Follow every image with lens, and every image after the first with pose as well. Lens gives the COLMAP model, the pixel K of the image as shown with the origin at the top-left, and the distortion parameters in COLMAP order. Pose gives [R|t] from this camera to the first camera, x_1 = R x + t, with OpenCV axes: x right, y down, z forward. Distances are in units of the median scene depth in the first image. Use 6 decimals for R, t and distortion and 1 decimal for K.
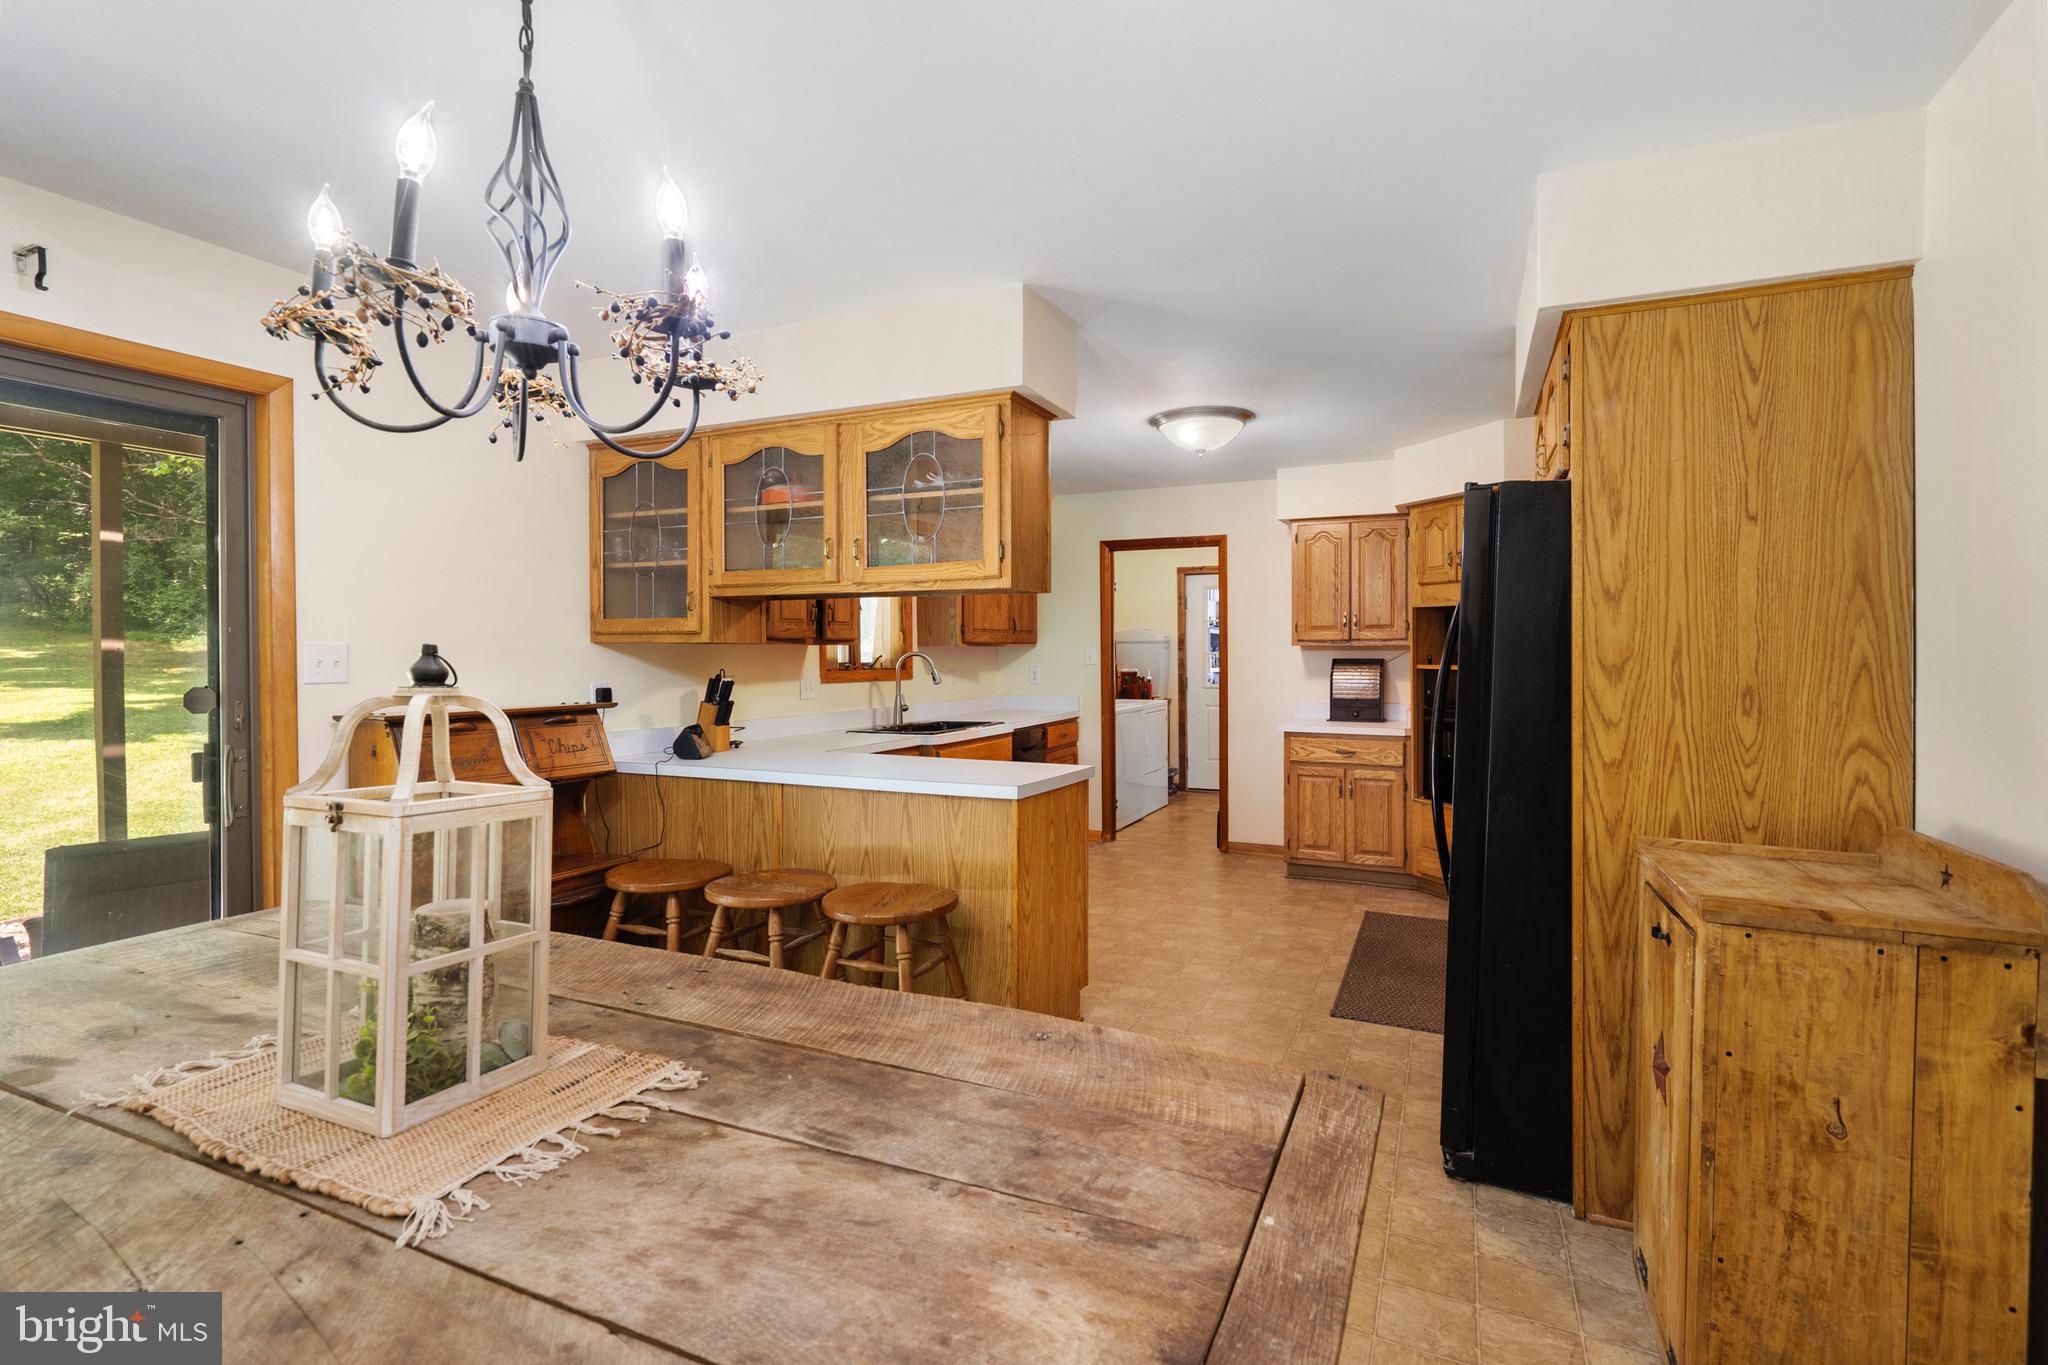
lens RADIAL K [[941.8, 0, 1028.2], [0, 941.8, 657.1], [0, 0, 1]] dist [0.000521, 0.000309]
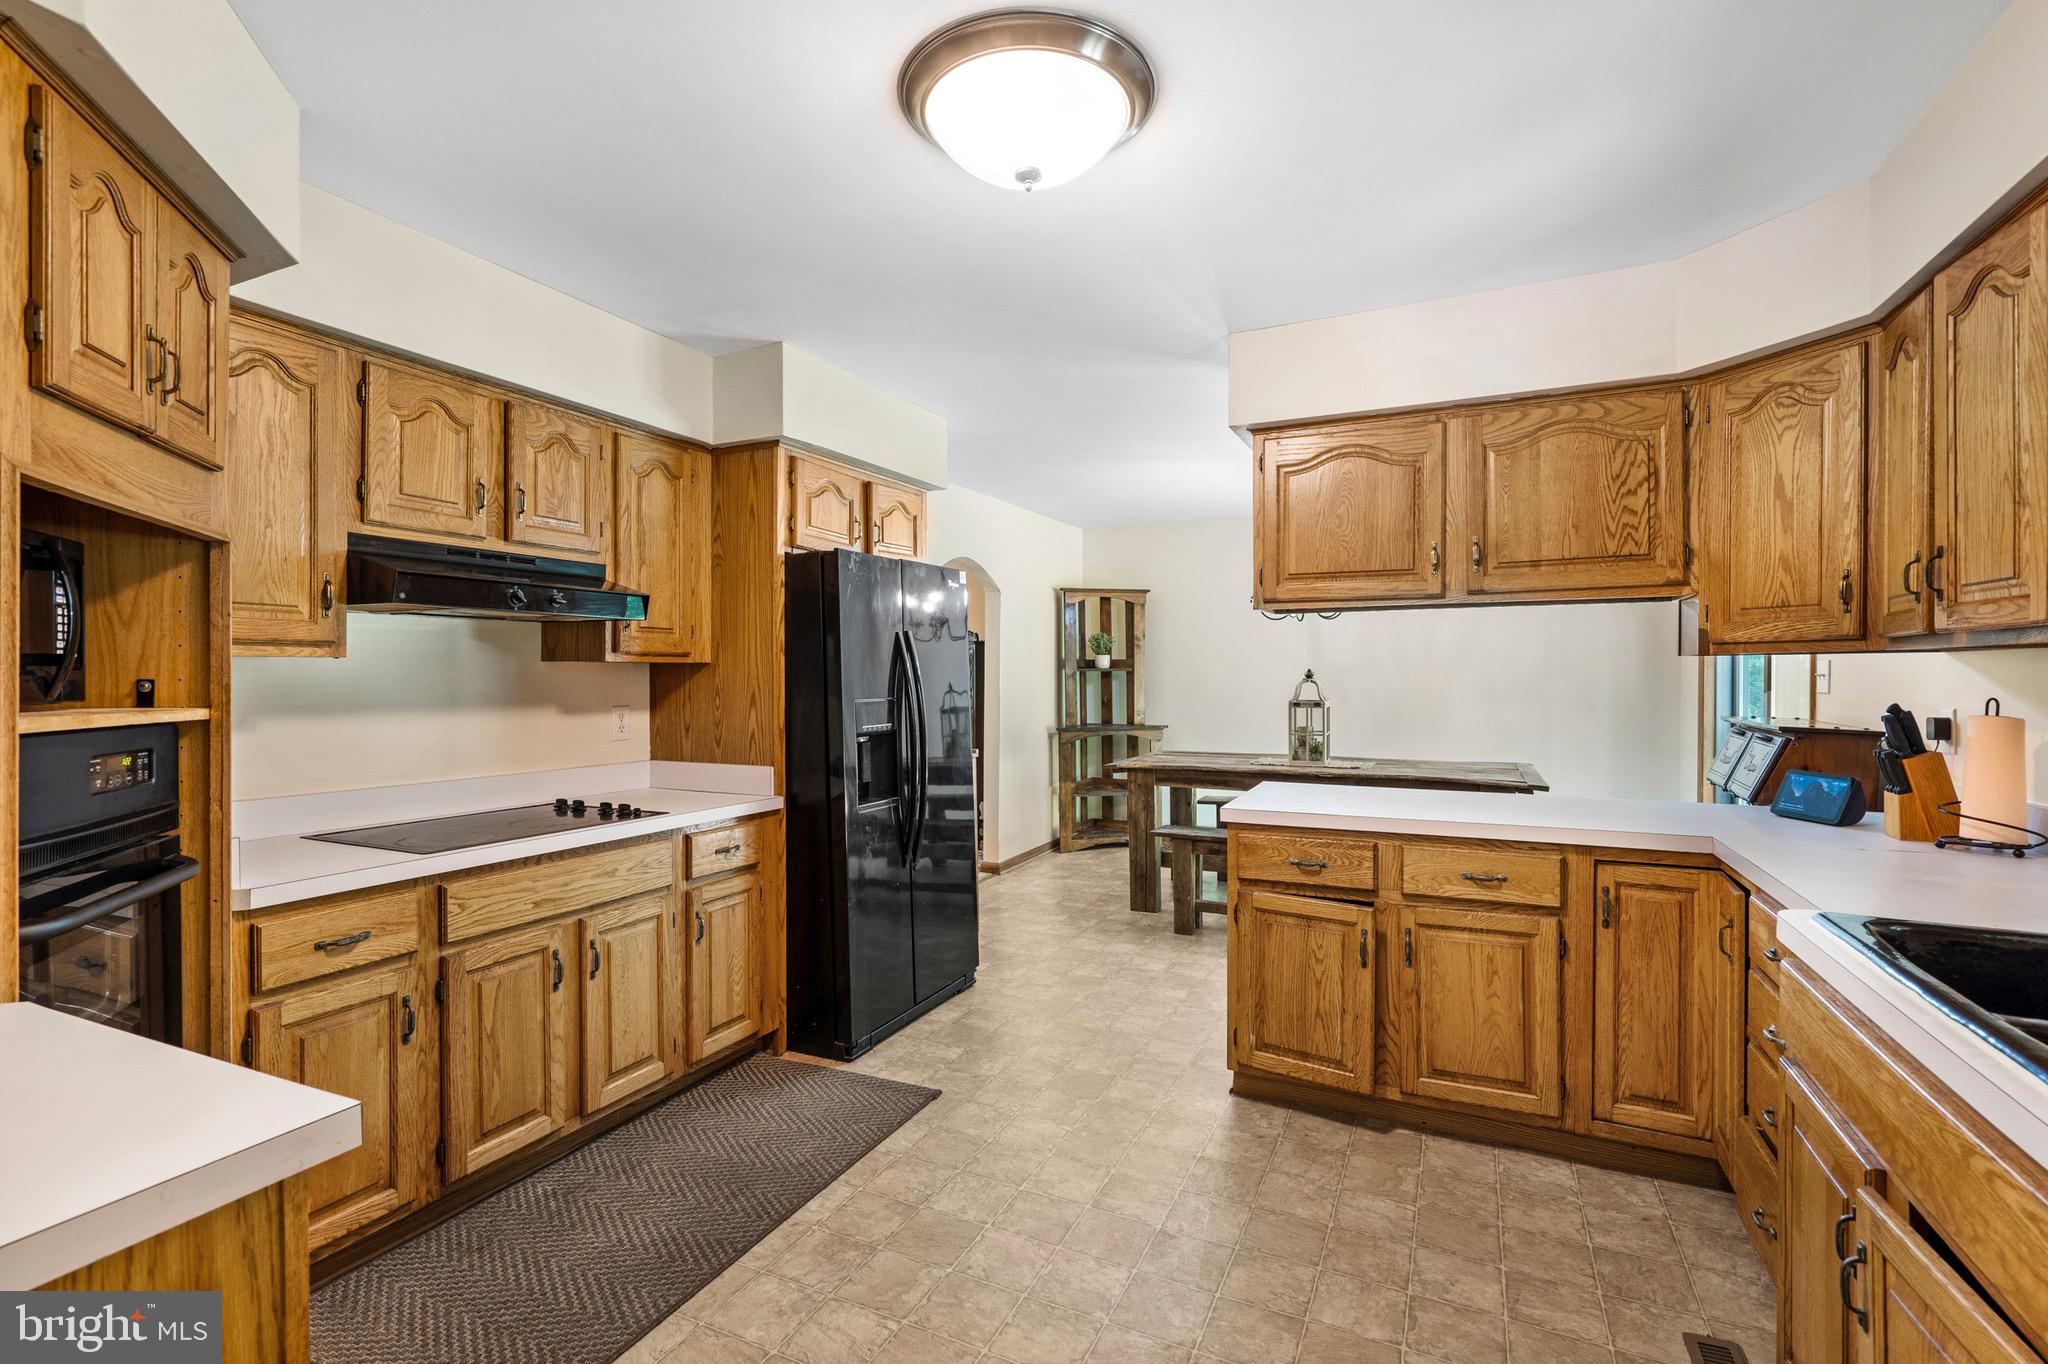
lens RADIAL K [[954.3, 0, 1005.7], [0, 954.3, 683.2], [0, 0, 1]] dist [-0.001502, 0.000075]
pose [[-0.999932, 0.002688, 0.011324, 0.193861], [0.002834, 0.999912, 0.012936, -0.003516], [-0.011288, 0.012967, -0.999852, 1.453837]]
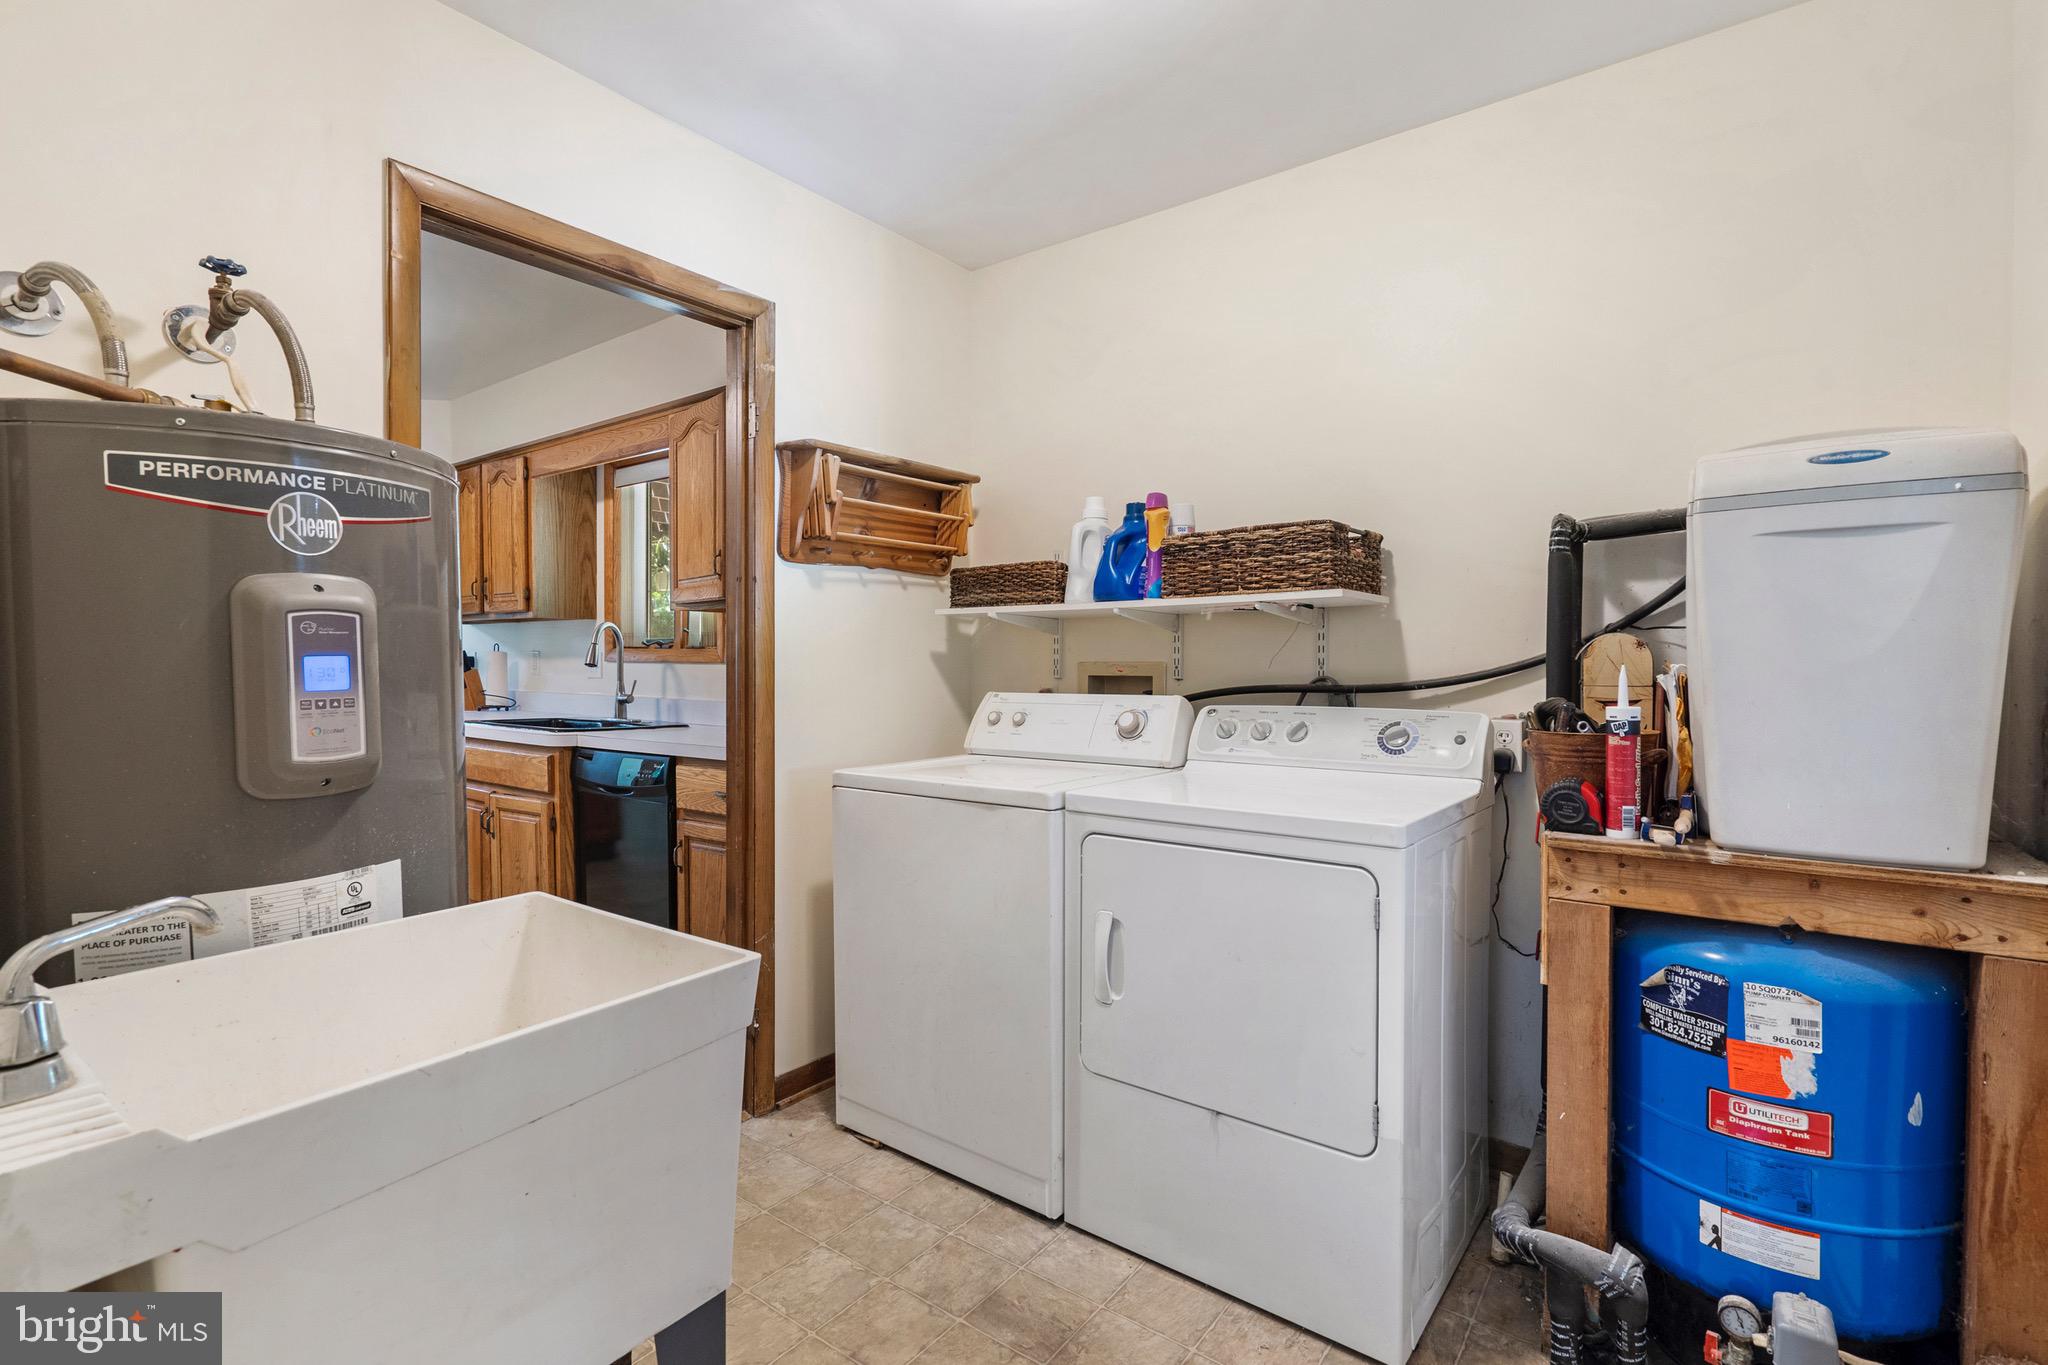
lens RADIAL K [[968.7, 0, 1009.3], [0, 968.7, 676.2], [0, 0, 1]] dist [0.002111, 0.000422]
pose [[-0.232126, 0.019675, -0.972487, 0.665739], [-0.006350, 0.999743, 0.021742, 0.022212], [0.972665, 0.011222, -0.231942, 1.813171]]
